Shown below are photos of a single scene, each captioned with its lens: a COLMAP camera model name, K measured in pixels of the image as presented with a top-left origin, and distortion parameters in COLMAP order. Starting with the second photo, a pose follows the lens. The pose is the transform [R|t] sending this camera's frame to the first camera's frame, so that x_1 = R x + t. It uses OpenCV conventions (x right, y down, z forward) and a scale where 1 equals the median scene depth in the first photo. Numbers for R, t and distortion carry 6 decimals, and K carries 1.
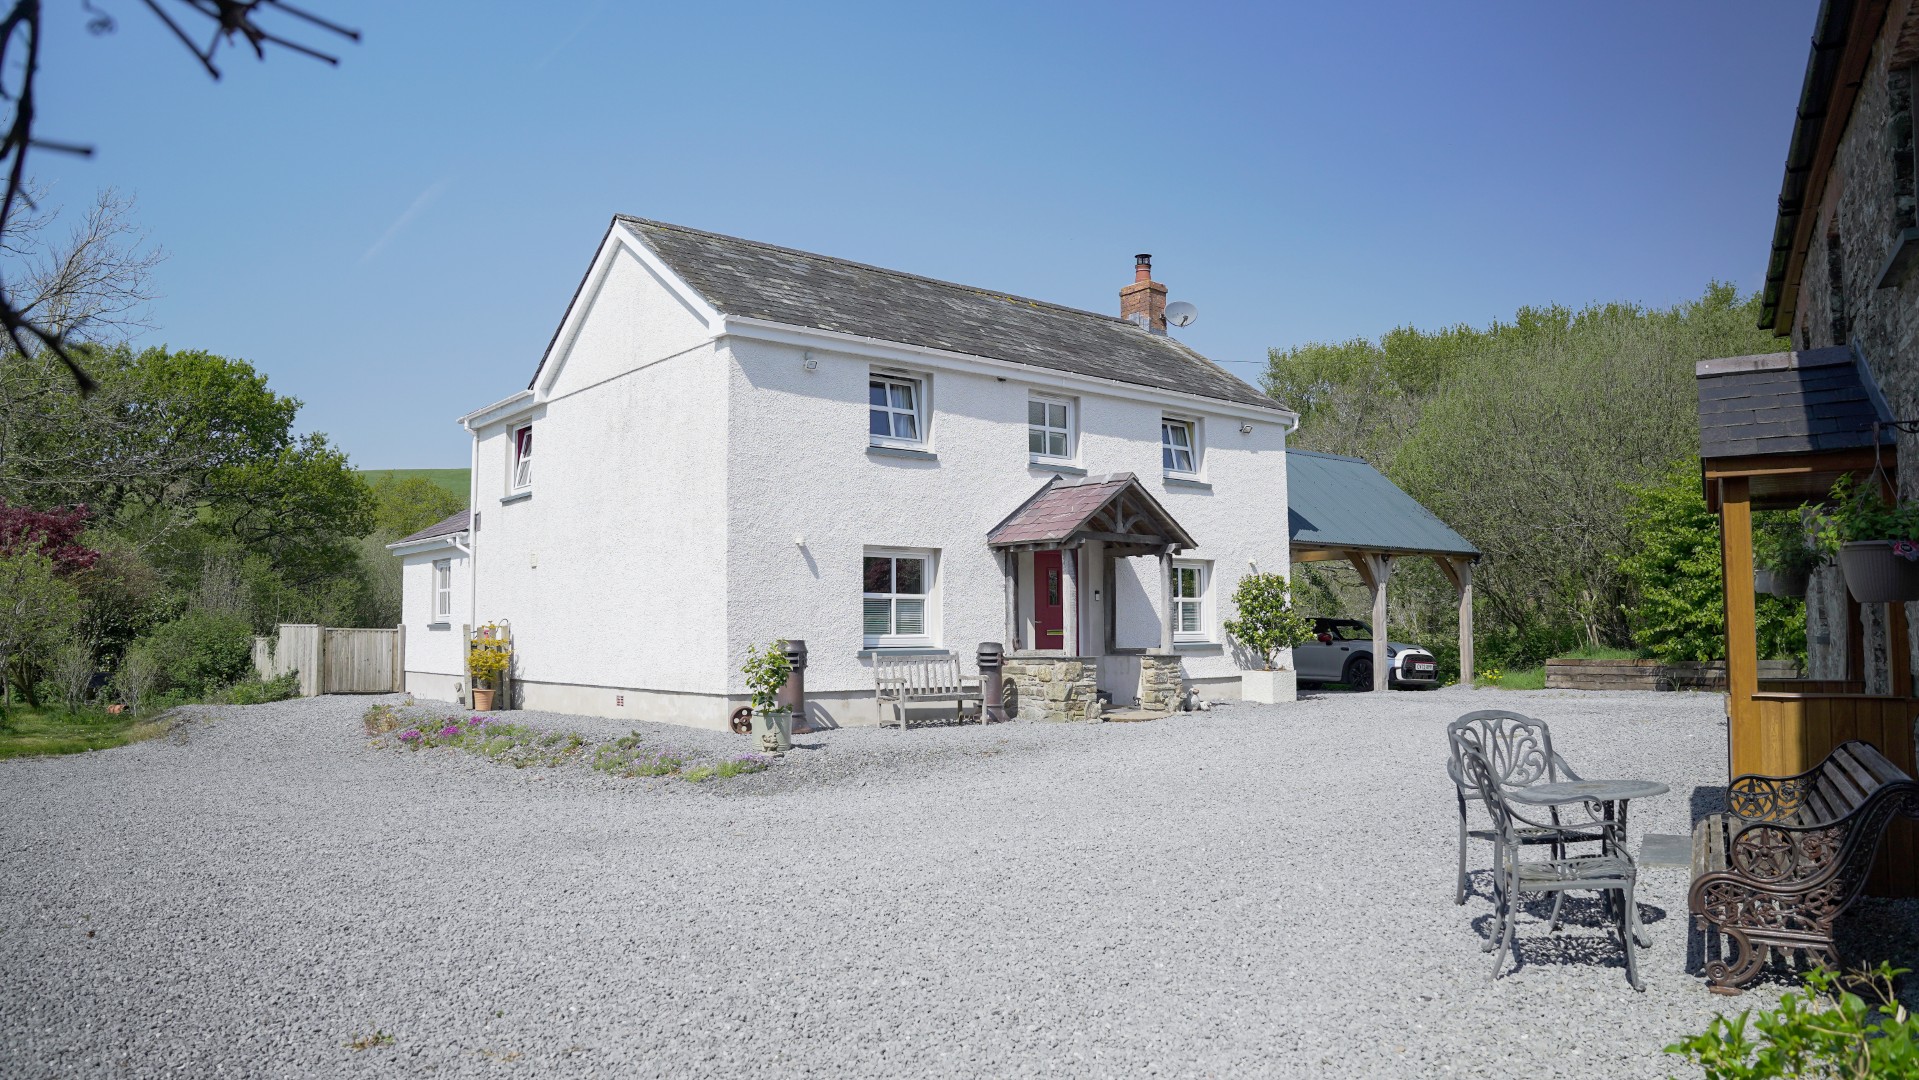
lens RADIAL K [[1308.7, 0, 960.6], [0, 1308.7, 546.4], [0, 0, 1]] dist [-0.075744, 0.000605]
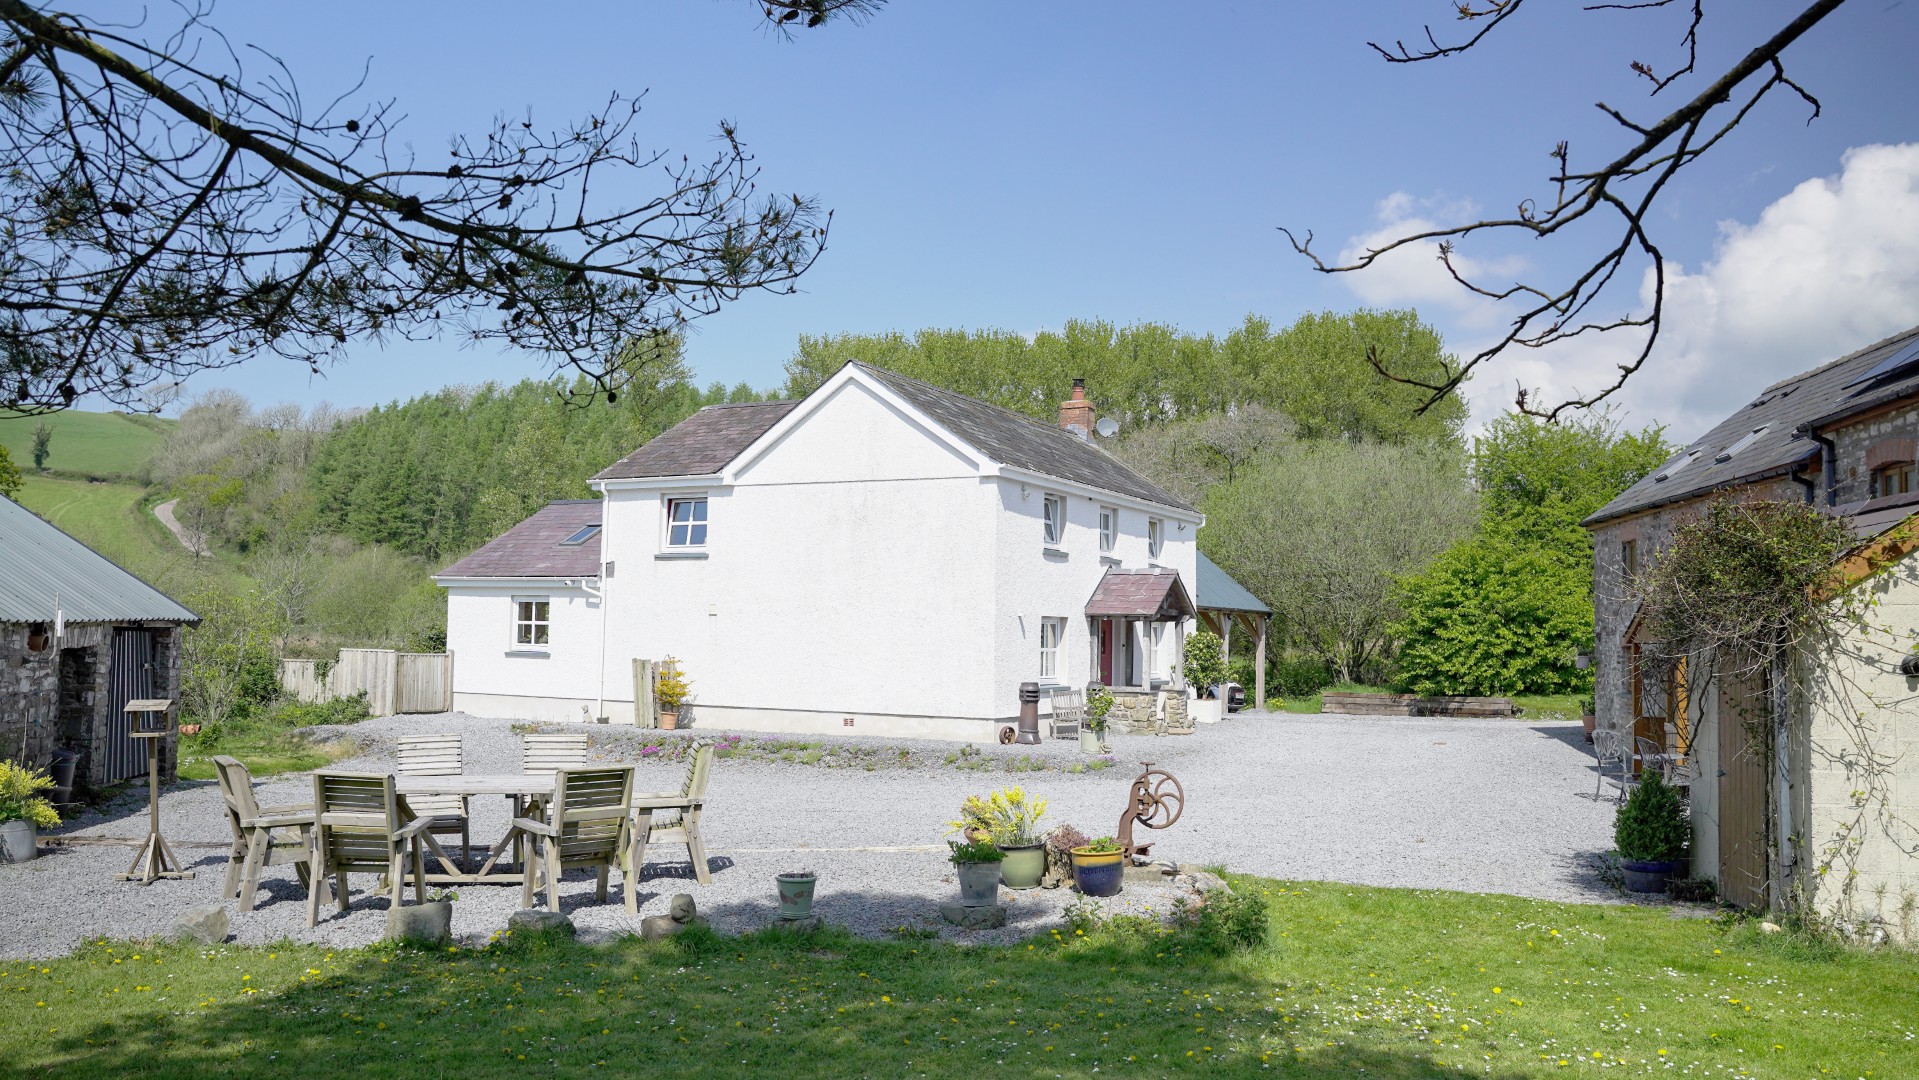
lens RADIAL K [[1516.2, 0, 958.4], [0, 1516.2, 552.5], [0, 0, 1]] dist [-0.012876, 0.000301]
pose [[0.926042, 0.044303, 0.374811, -0.609638], [-0.048563, 0.998818, 0.001923, -0.053754], [-0.374282, -0.019983, 0.927099, -0.419384]]
